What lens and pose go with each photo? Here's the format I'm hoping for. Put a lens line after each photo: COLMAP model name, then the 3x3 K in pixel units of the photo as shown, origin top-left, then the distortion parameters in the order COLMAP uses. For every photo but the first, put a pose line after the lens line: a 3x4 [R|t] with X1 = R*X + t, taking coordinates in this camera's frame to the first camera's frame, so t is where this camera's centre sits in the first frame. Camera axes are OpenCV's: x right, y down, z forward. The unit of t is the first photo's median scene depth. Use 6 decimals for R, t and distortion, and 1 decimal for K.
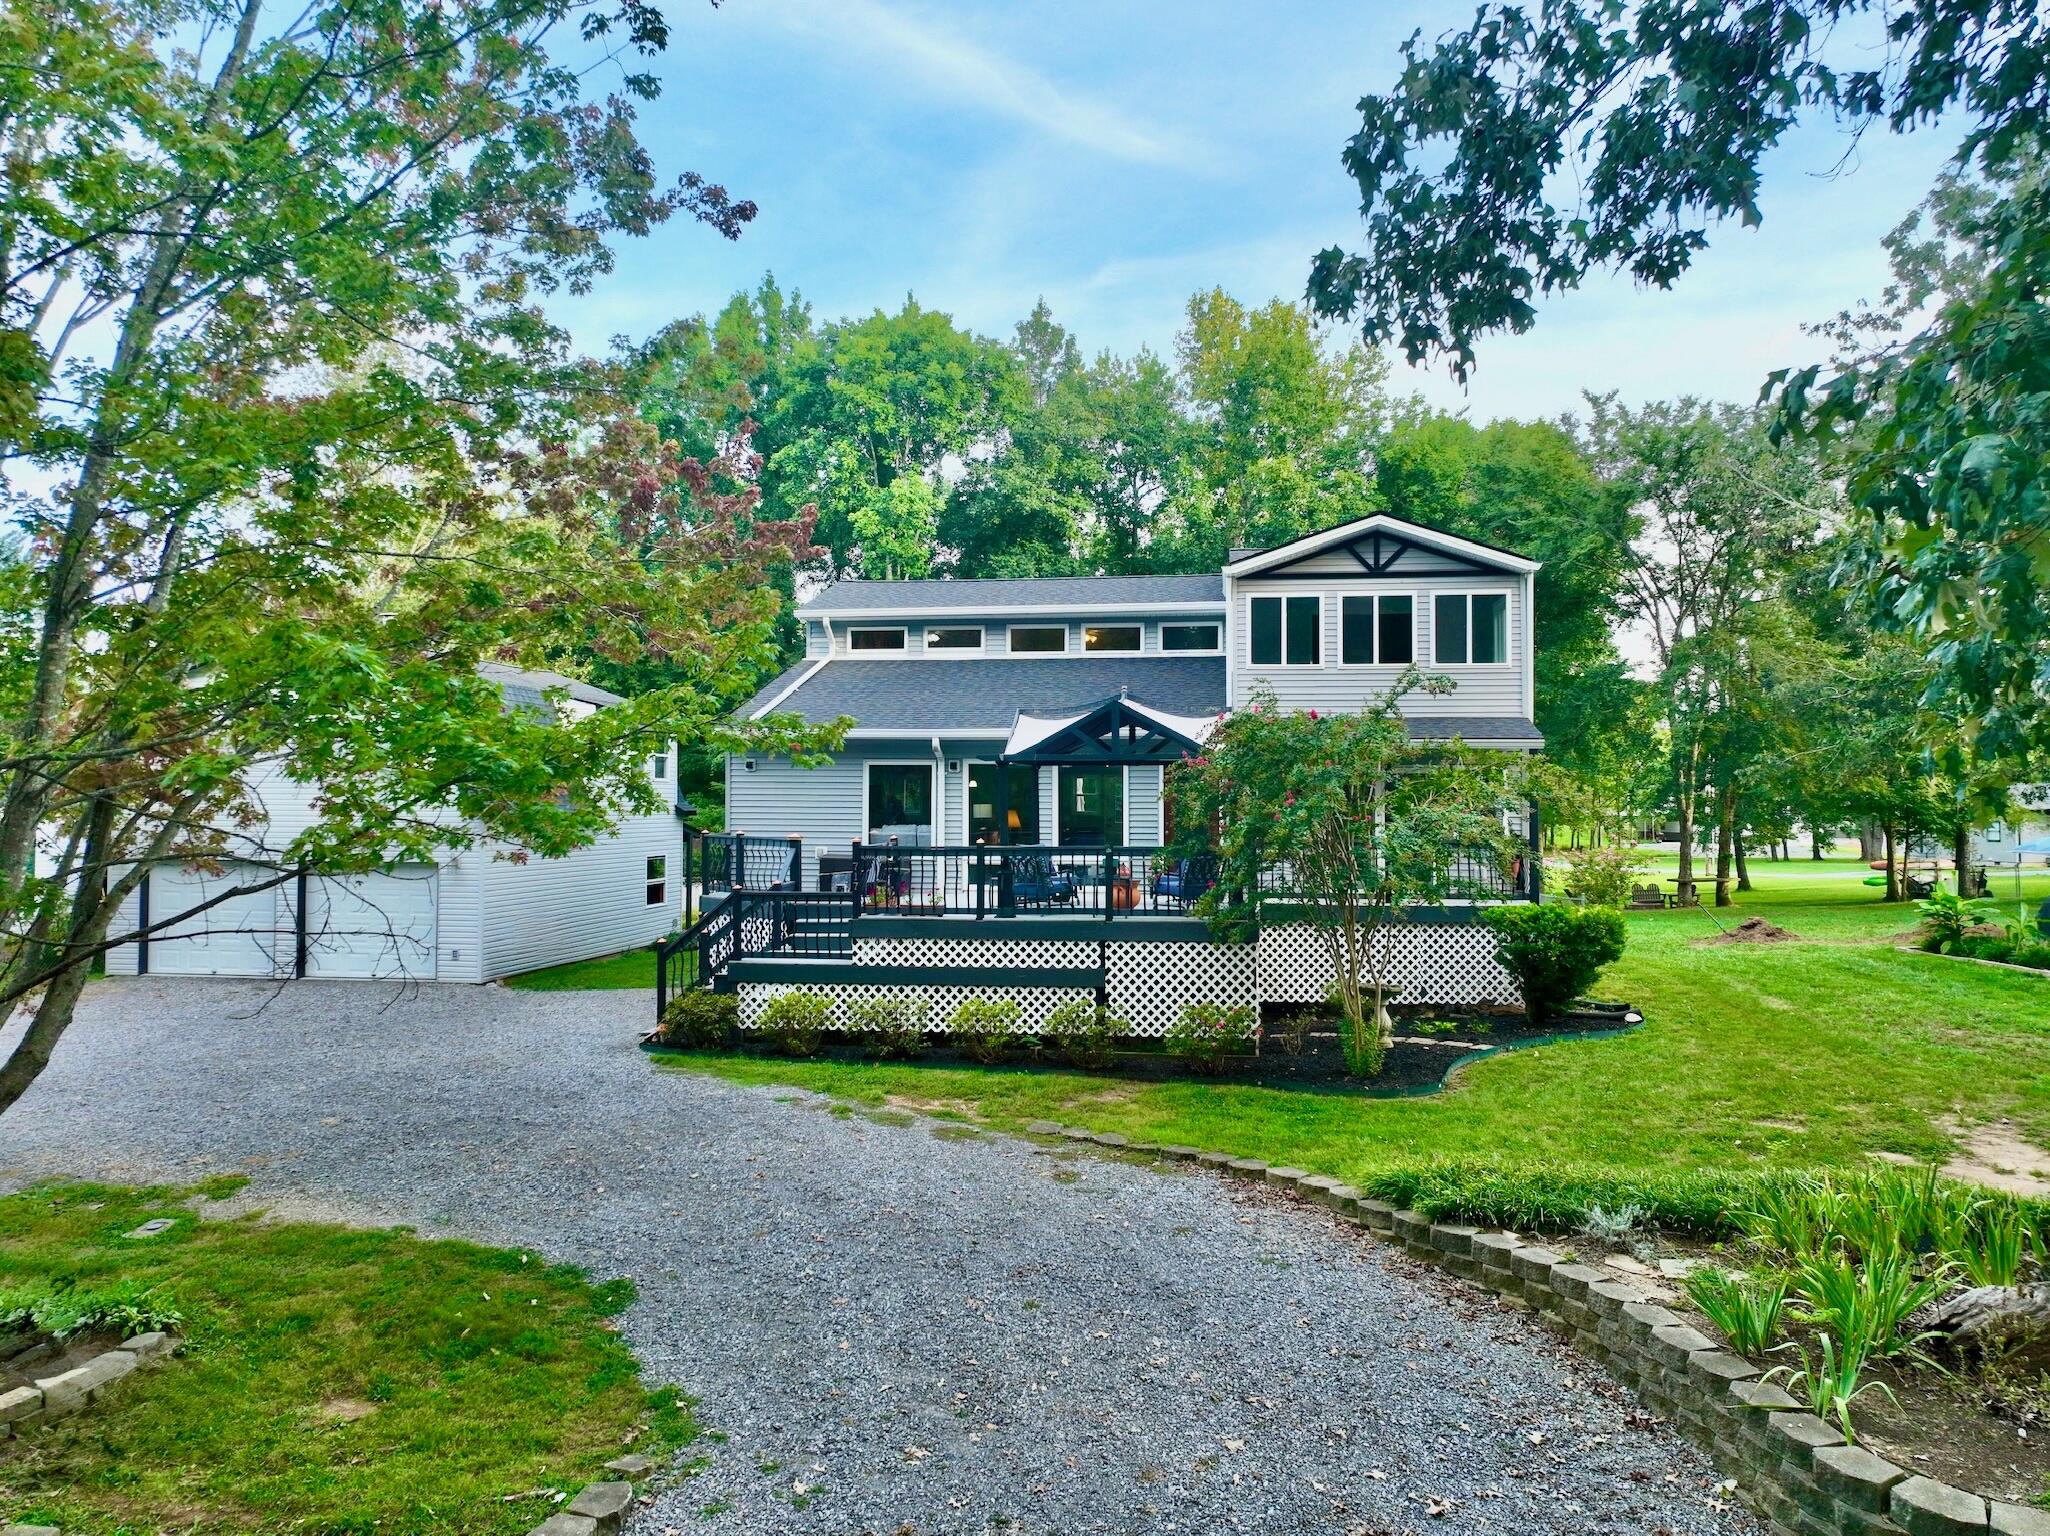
lens RADIAL K [[1435.8, 0, 1025.0], [0, 1435.8, 768.0], [0, 0, 1]] dist [0.000126, 0.001644]
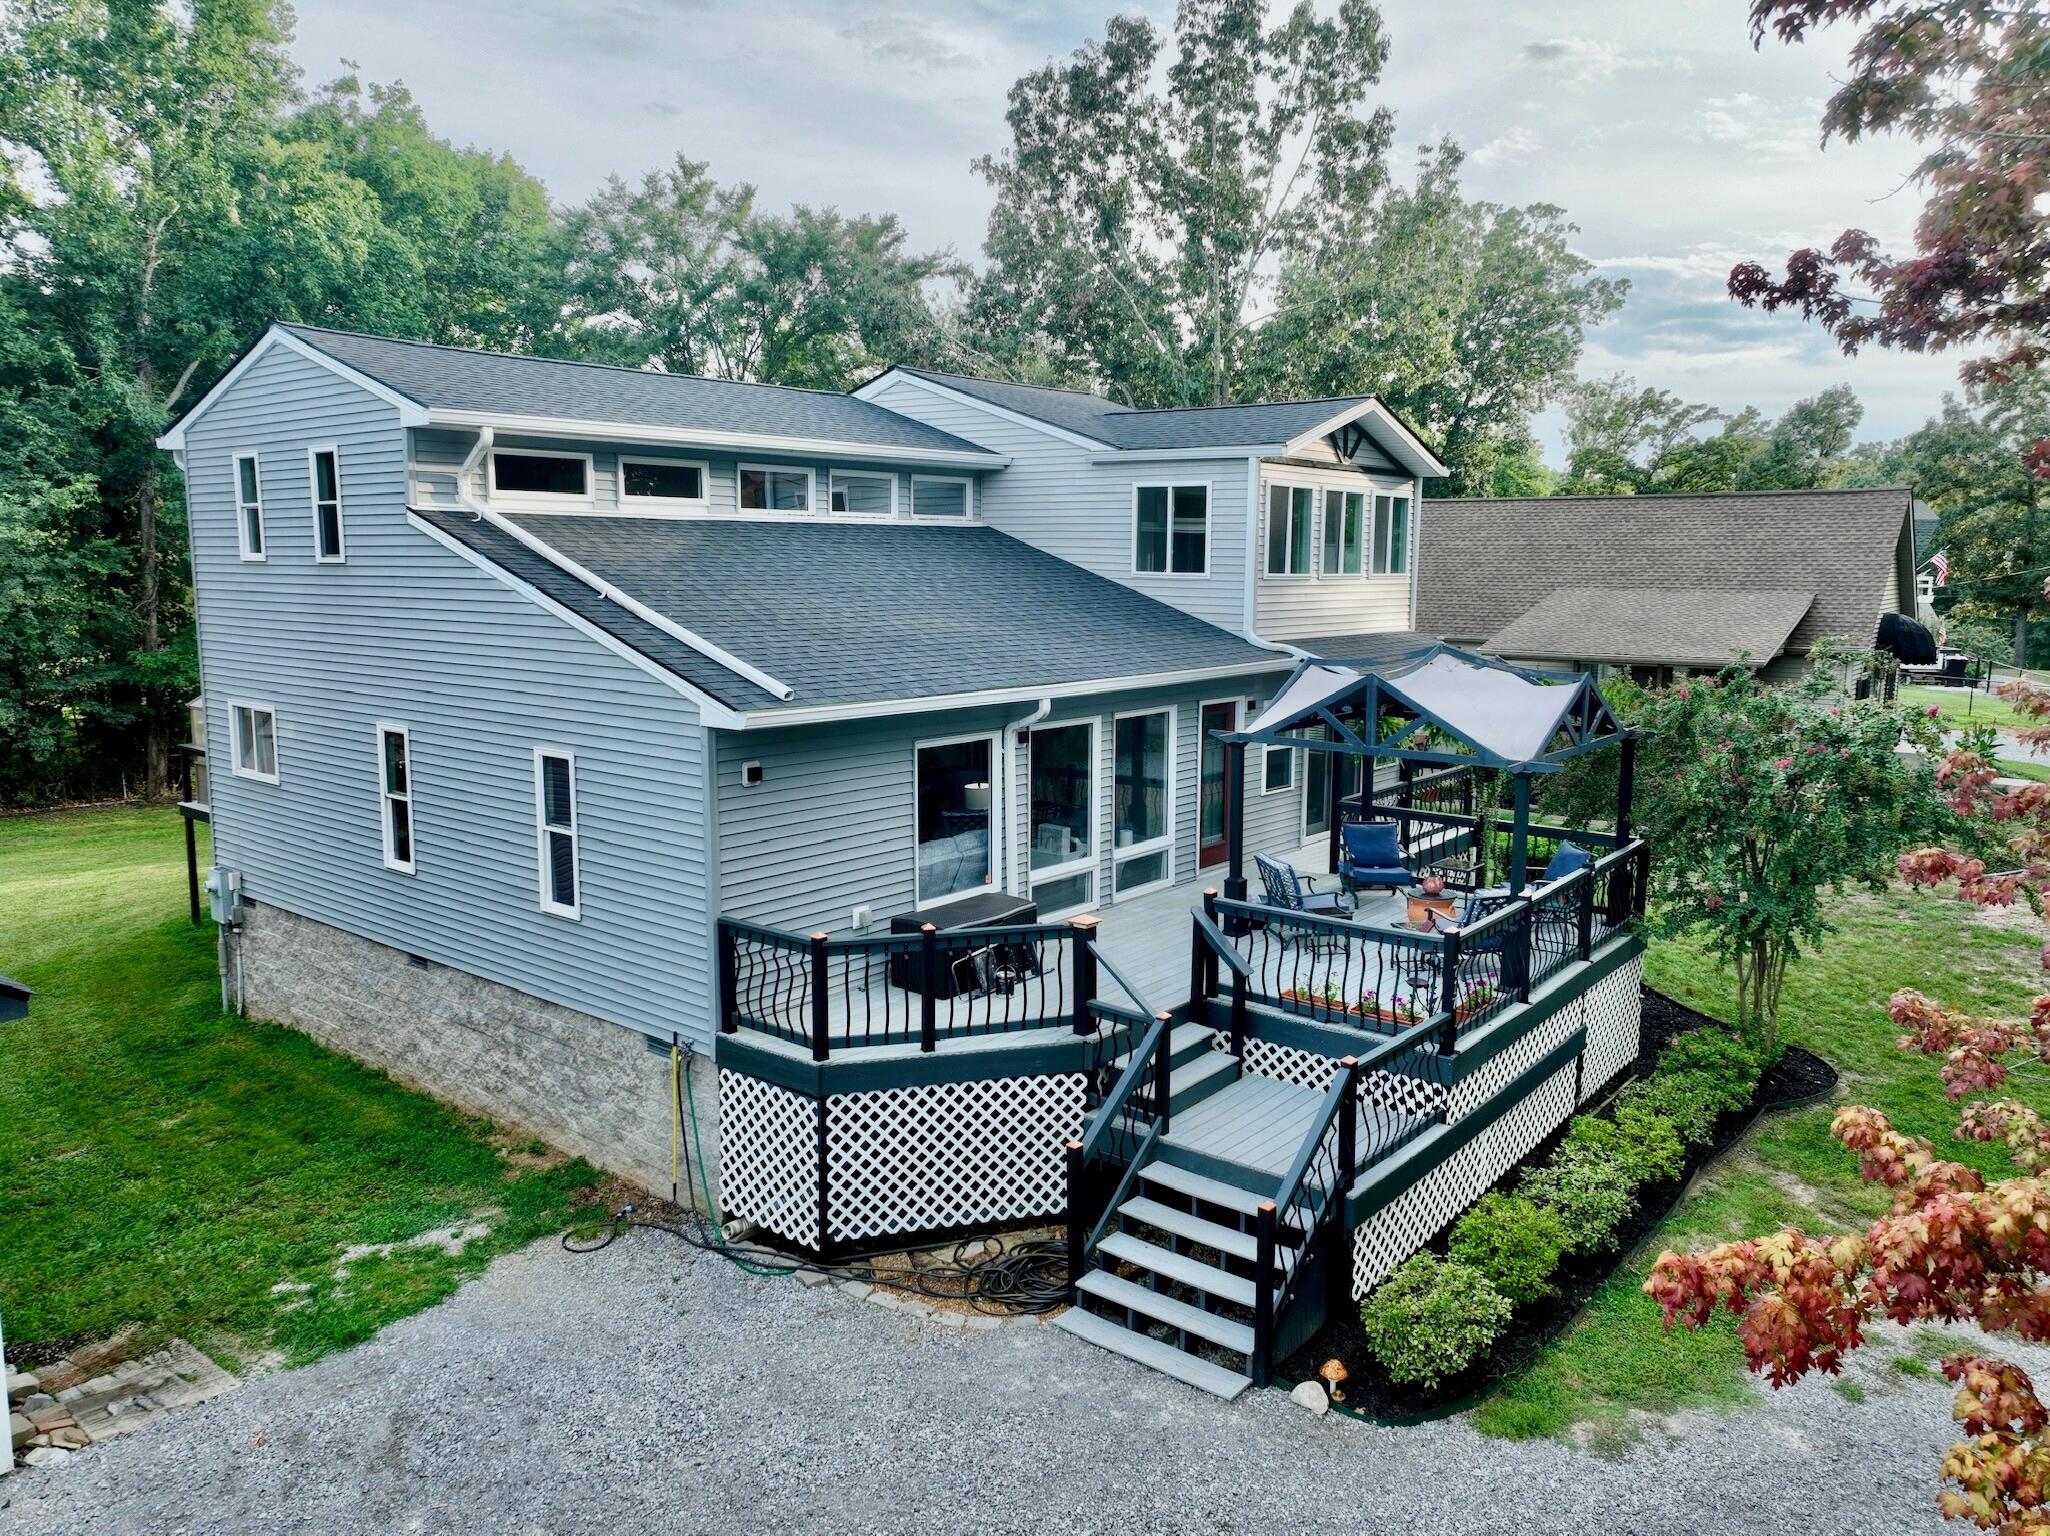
lens RADIAL K [[1435.8, 0, 1025.0], [0, 1435.8, 768.0], [0, 0, 1]] dist [0.000126, 0.001644]
pose [[0.502320, -0.121165, 0.856151, -0.592044], [-0.019799, 0.988262, 0.151477, -0.083240], [-0.864455, -0.093041, 0.494025, 0.729953]]
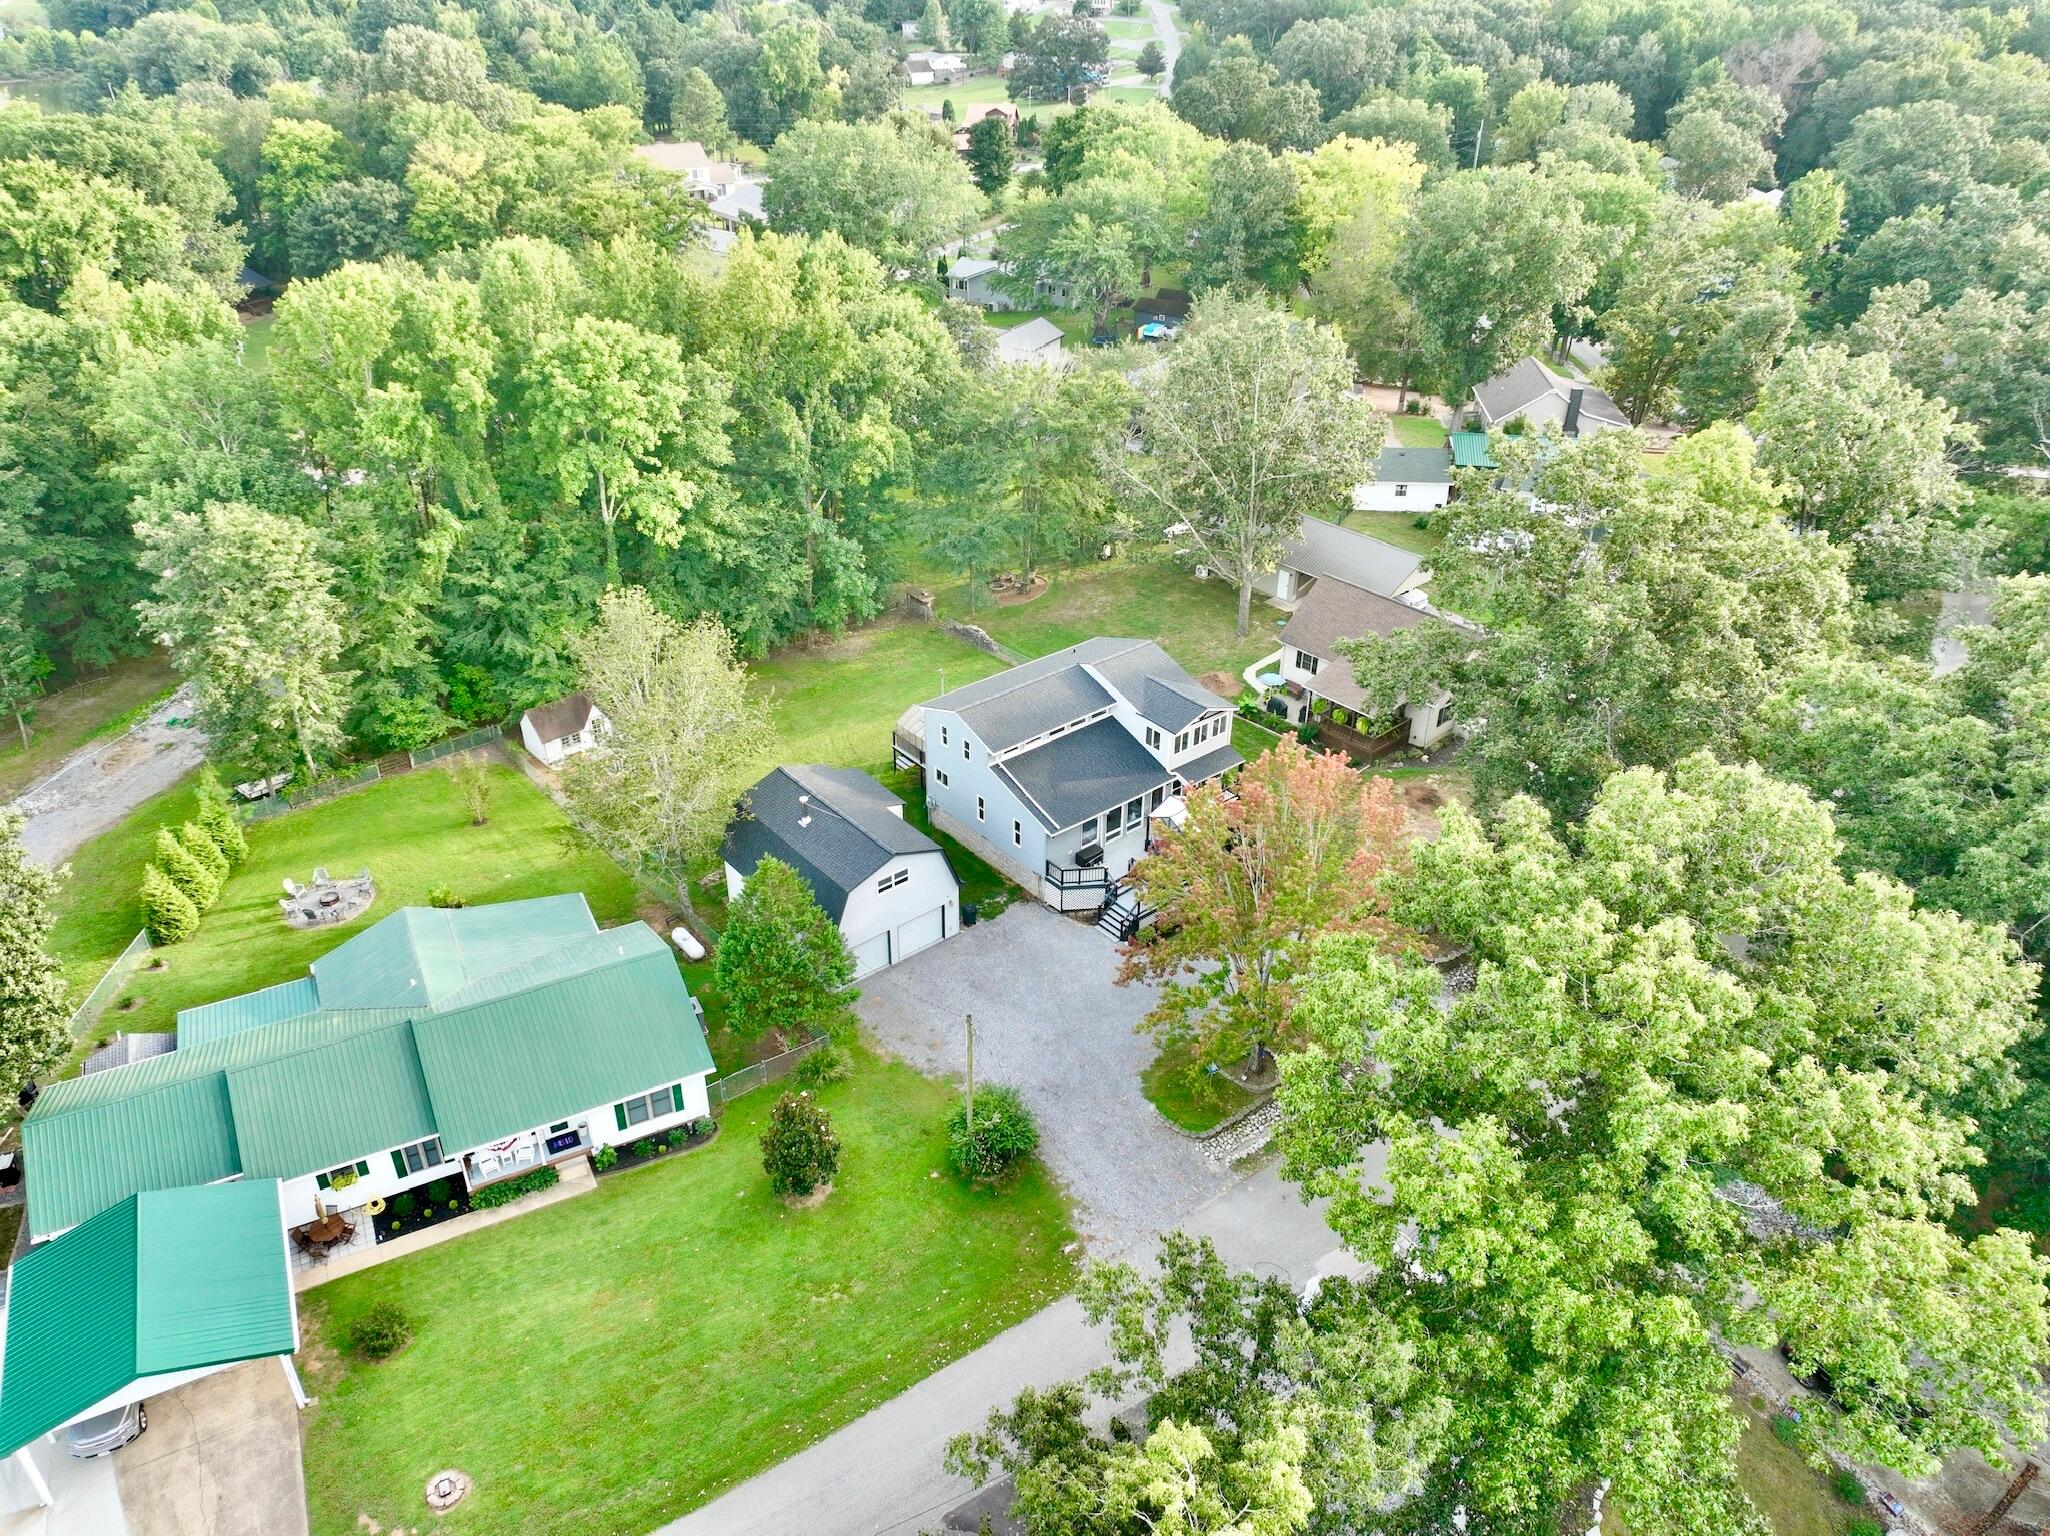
lens RADIAL K [[1435.8, 0, 1025.0], [0, 1435.8, 768.0], [0, 0, 1]] dist [0.000126, 0.001644]
pose [[0.649017, -0.388650, 0.654010, -2.193130], [-0.023052, 0.849222, 0.527532, -1.748606], [-0.760425, -0.357453, 0.542200, -0.500709]]
